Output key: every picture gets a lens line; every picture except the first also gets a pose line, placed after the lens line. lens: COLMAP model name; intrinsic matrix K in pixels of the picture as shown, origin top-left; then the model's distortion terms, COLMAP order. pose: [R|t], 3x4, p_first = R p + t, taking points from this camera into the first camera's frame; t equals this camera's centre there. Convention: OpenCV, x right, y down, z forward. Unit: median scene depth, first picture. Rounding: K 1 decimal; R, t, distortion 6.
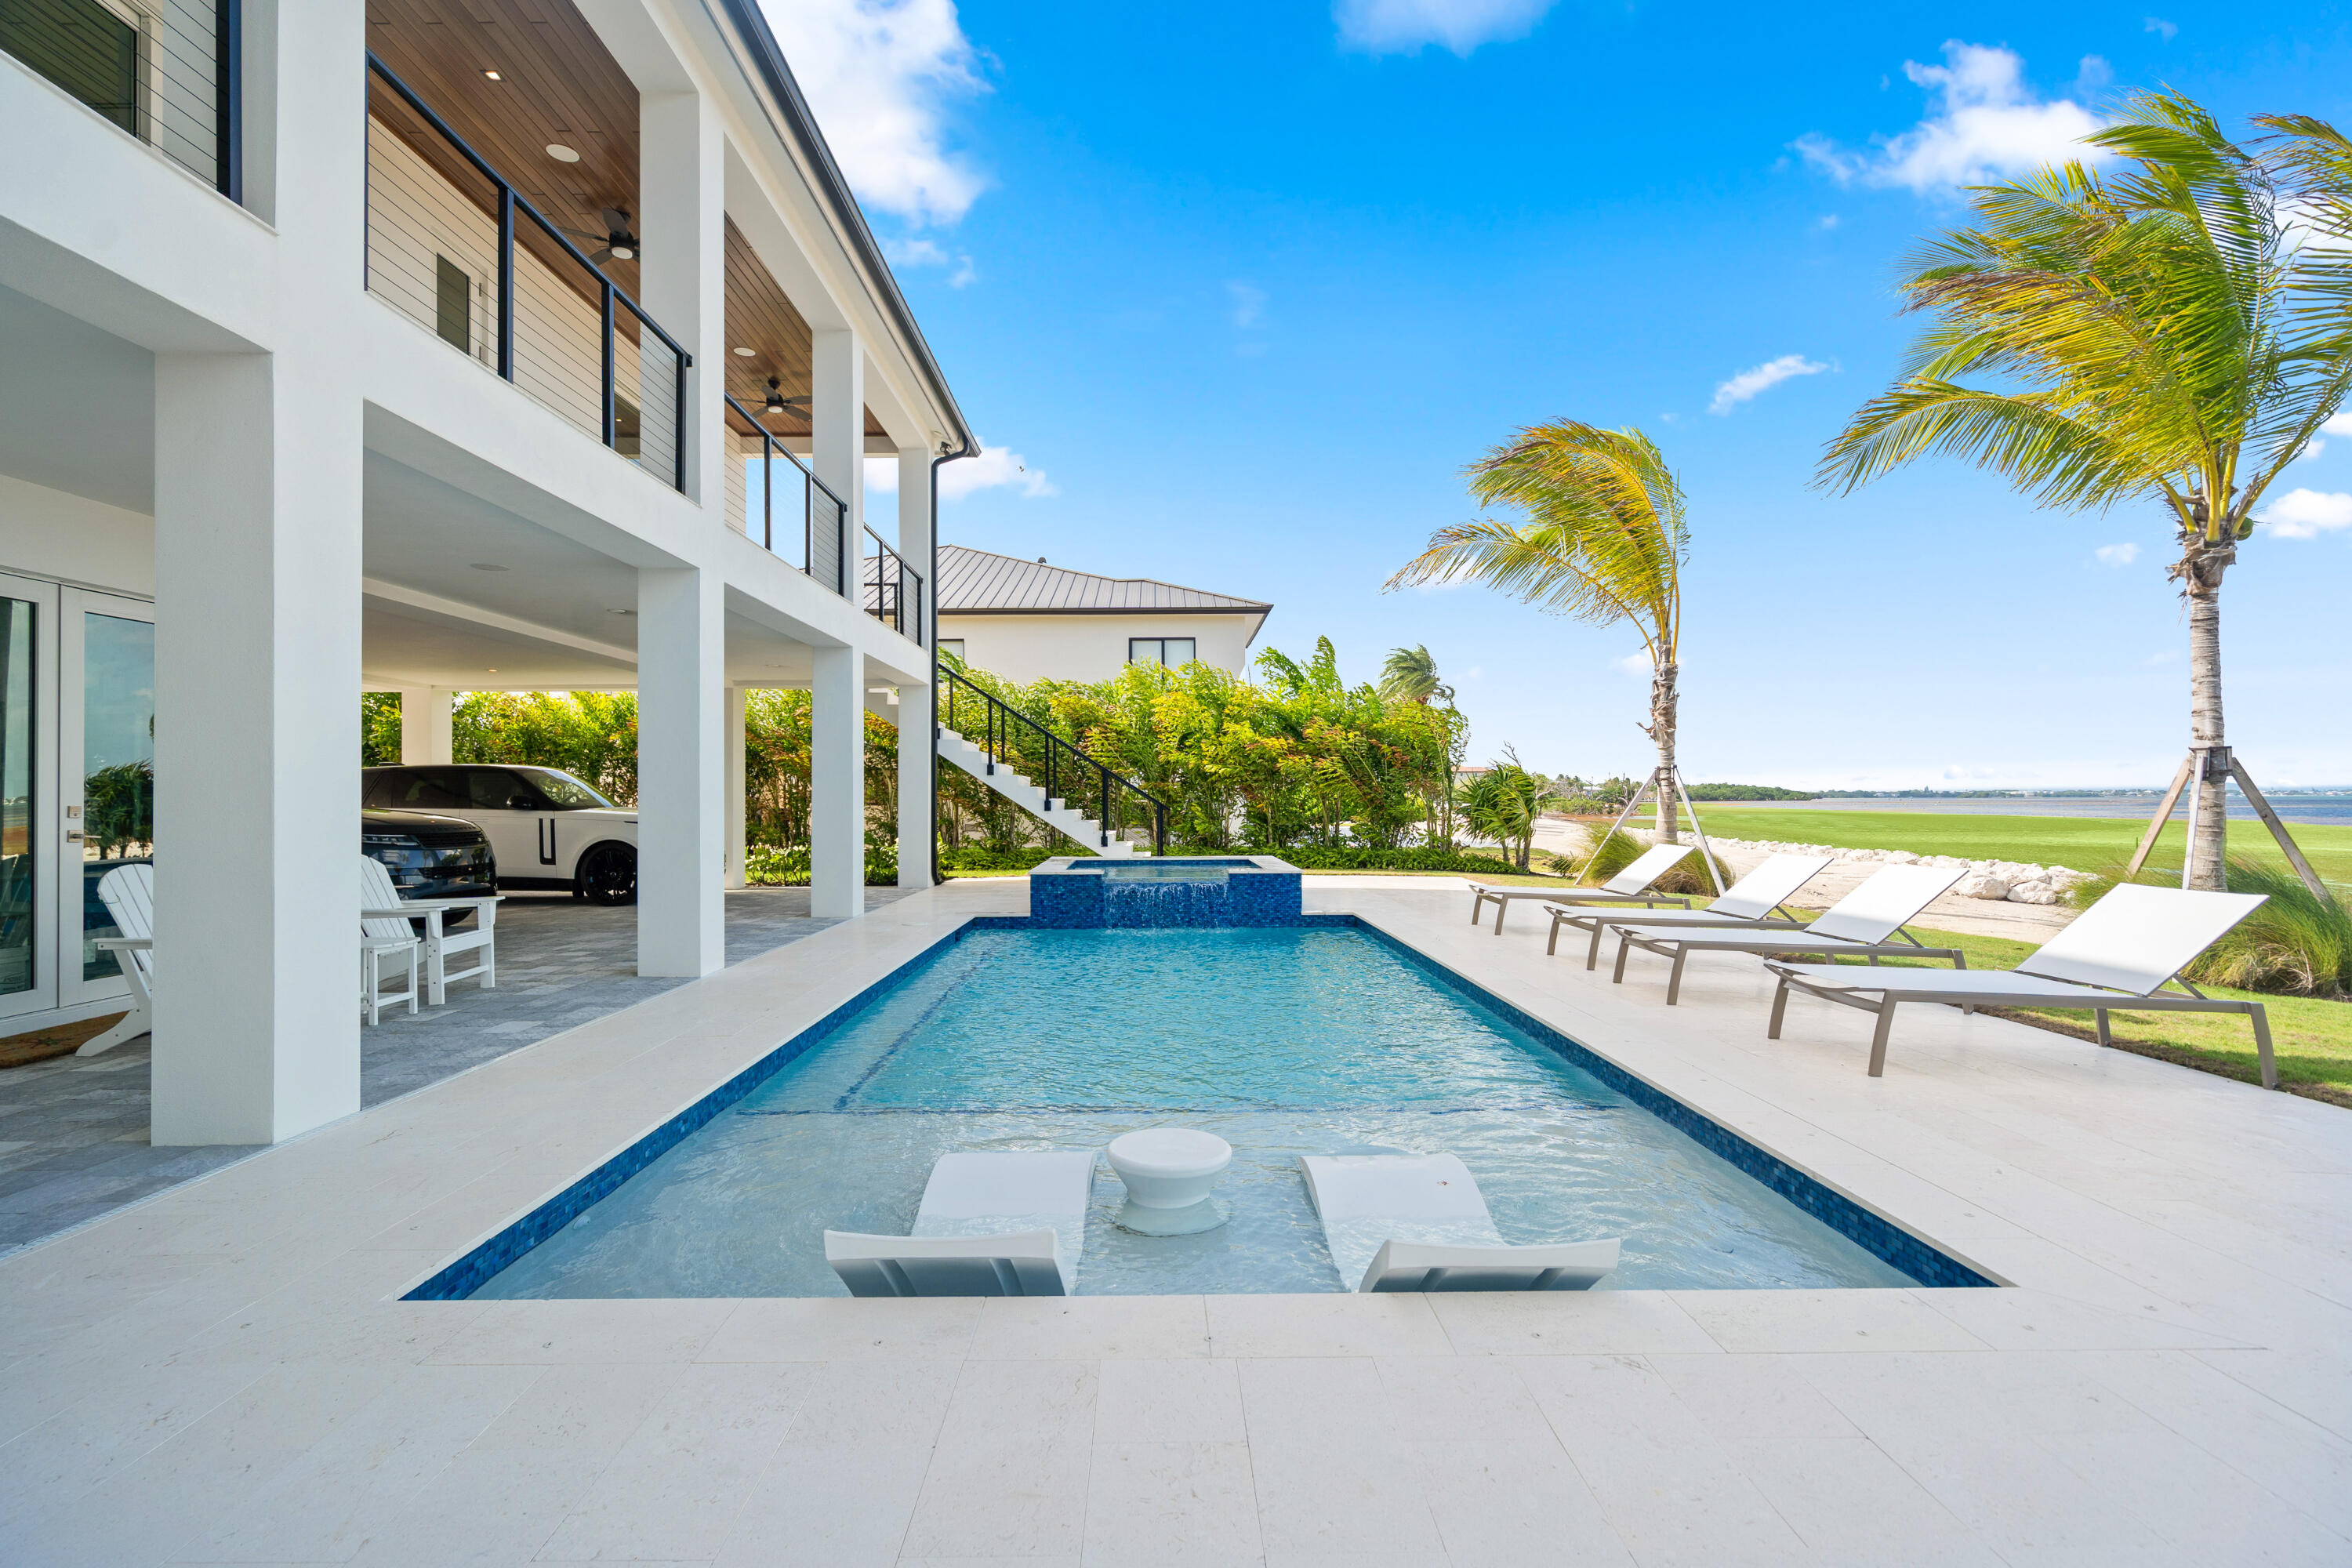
lens RADIAL K [[1079.5, 0, 1160.1], [0, 1079.5, 786.2], [0, 0, 1]] dist [-0.002263, 0.011343]
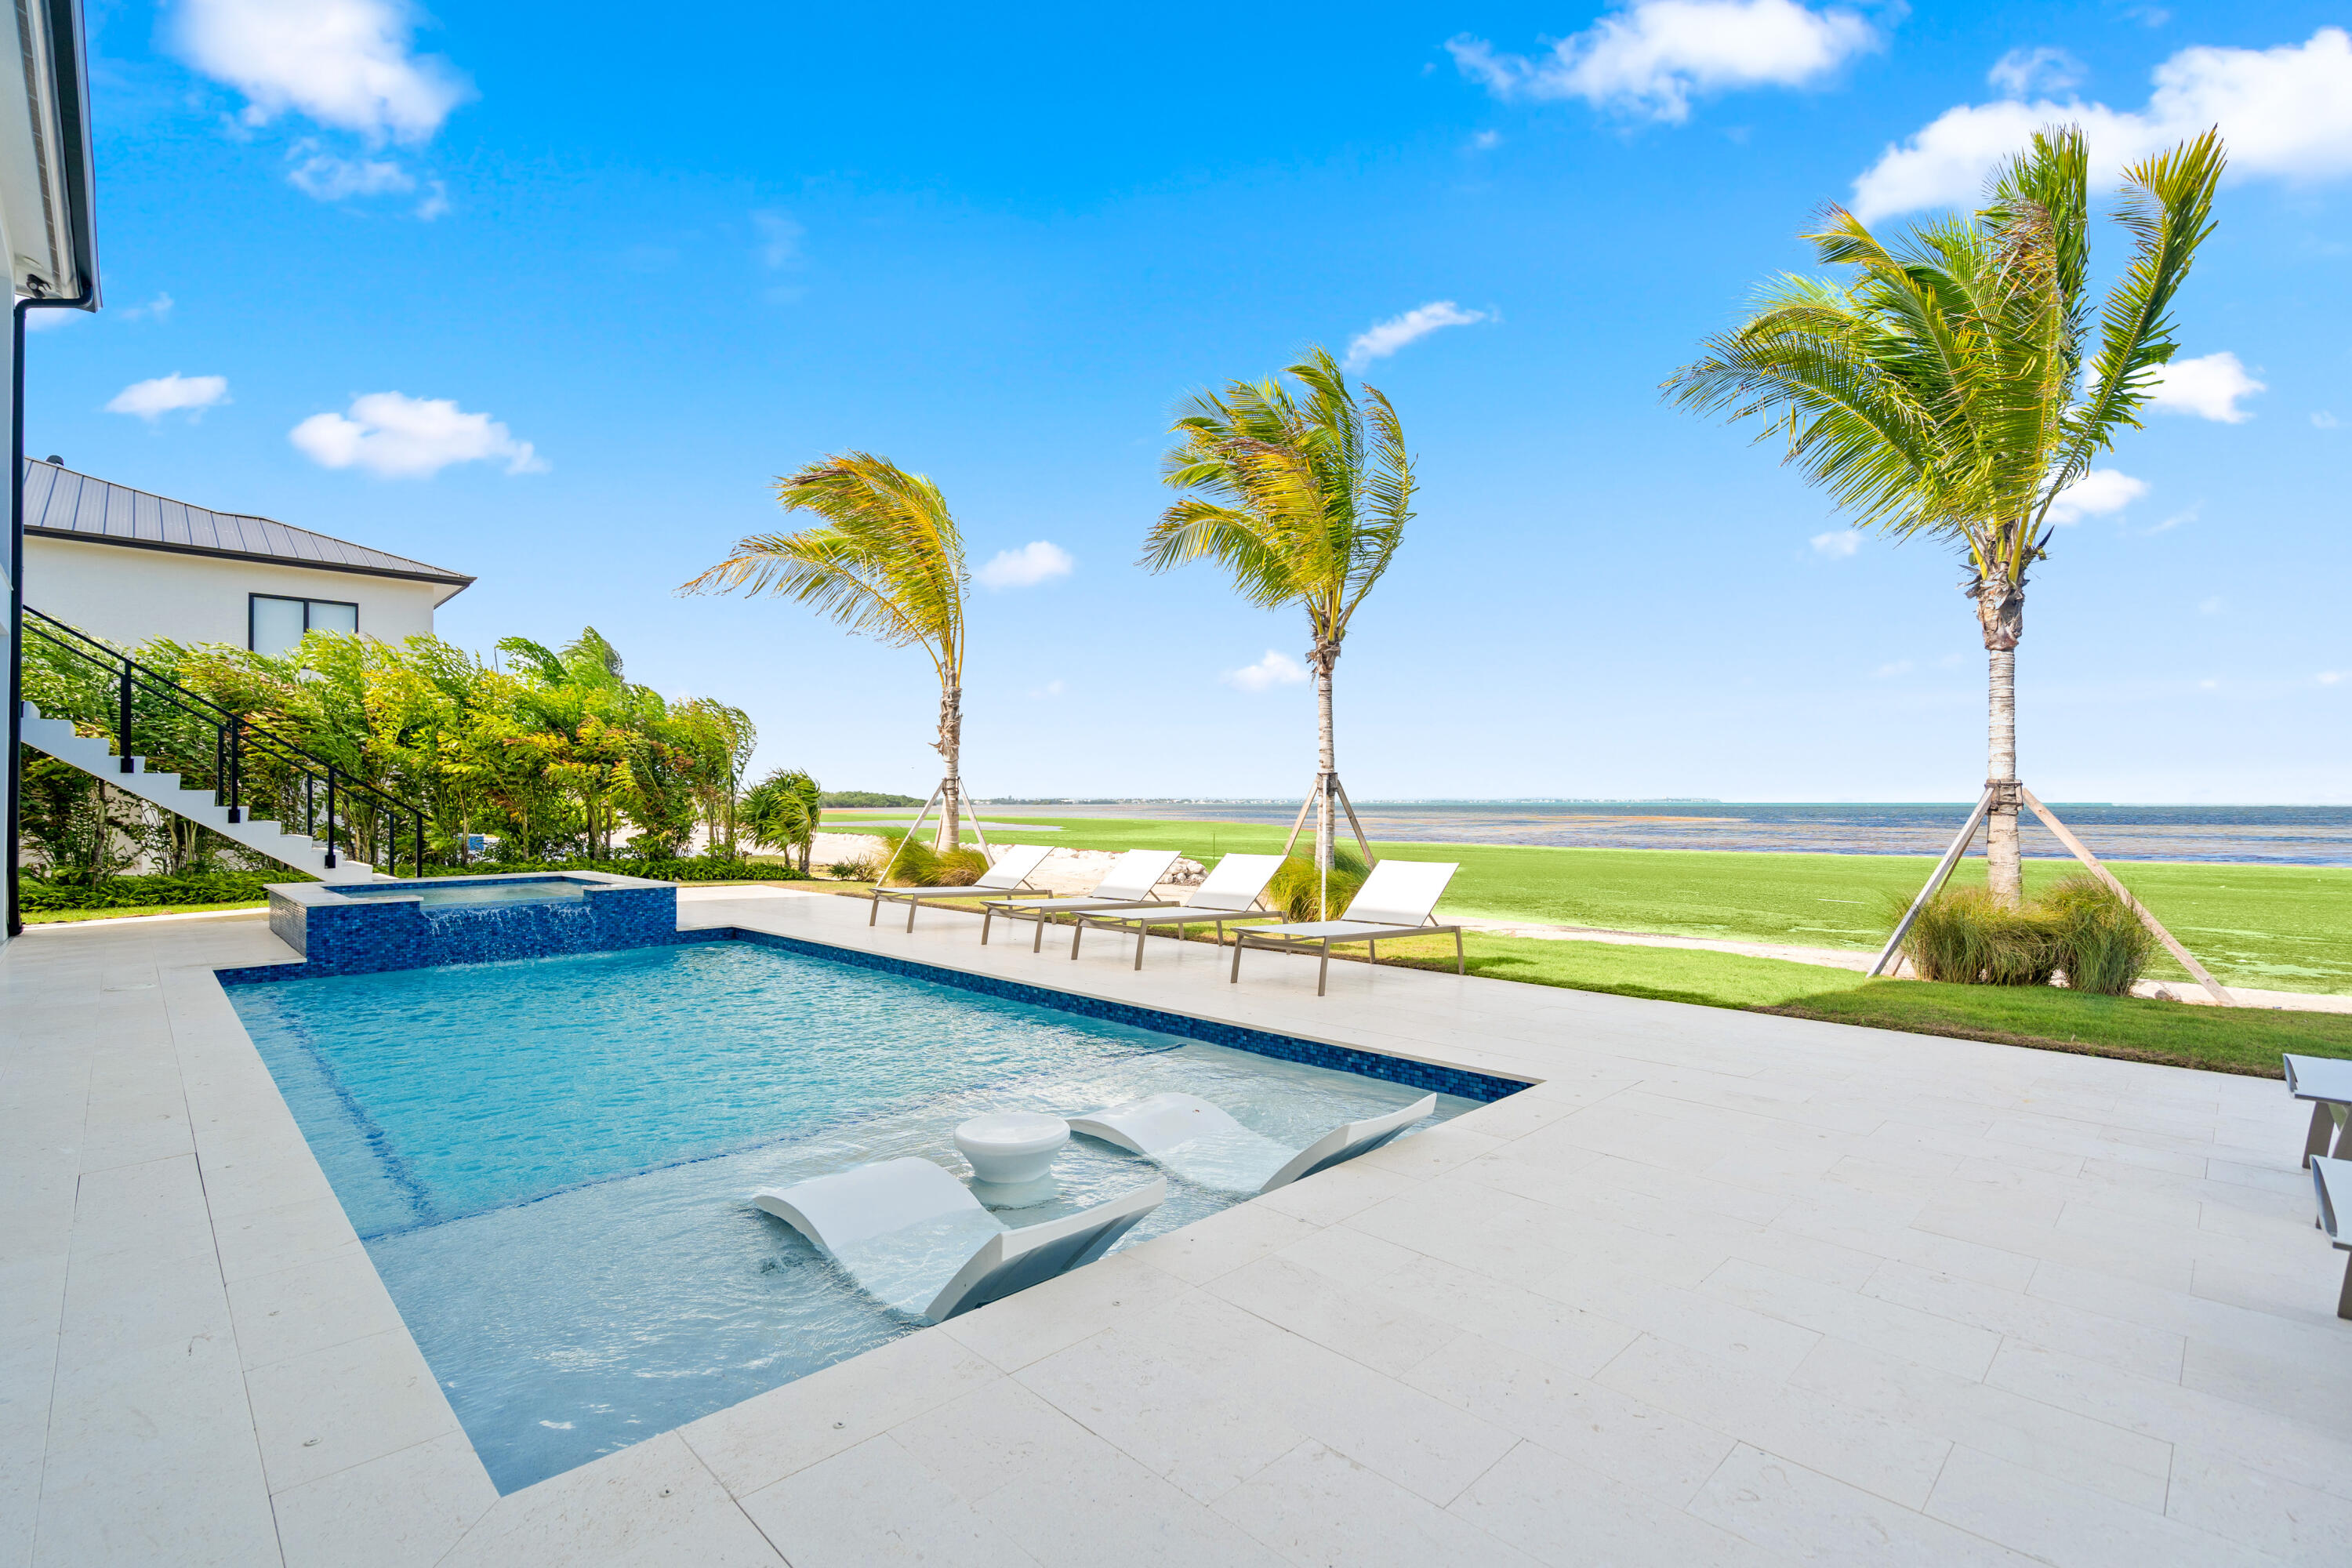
lens RADIAL K [[1079.5, 0, 1160.1], [0, 1079.5, 786.2], [0, 0, 1]] dist [-0.002263, 0.011343]
pose [[0.730133, 0.012000, 0.683200, -0.152272], [-0.007659, 0.999927, -0.009378, -0.000492], [-0.683262, 0.001614, 0.730171, 0.024412]]
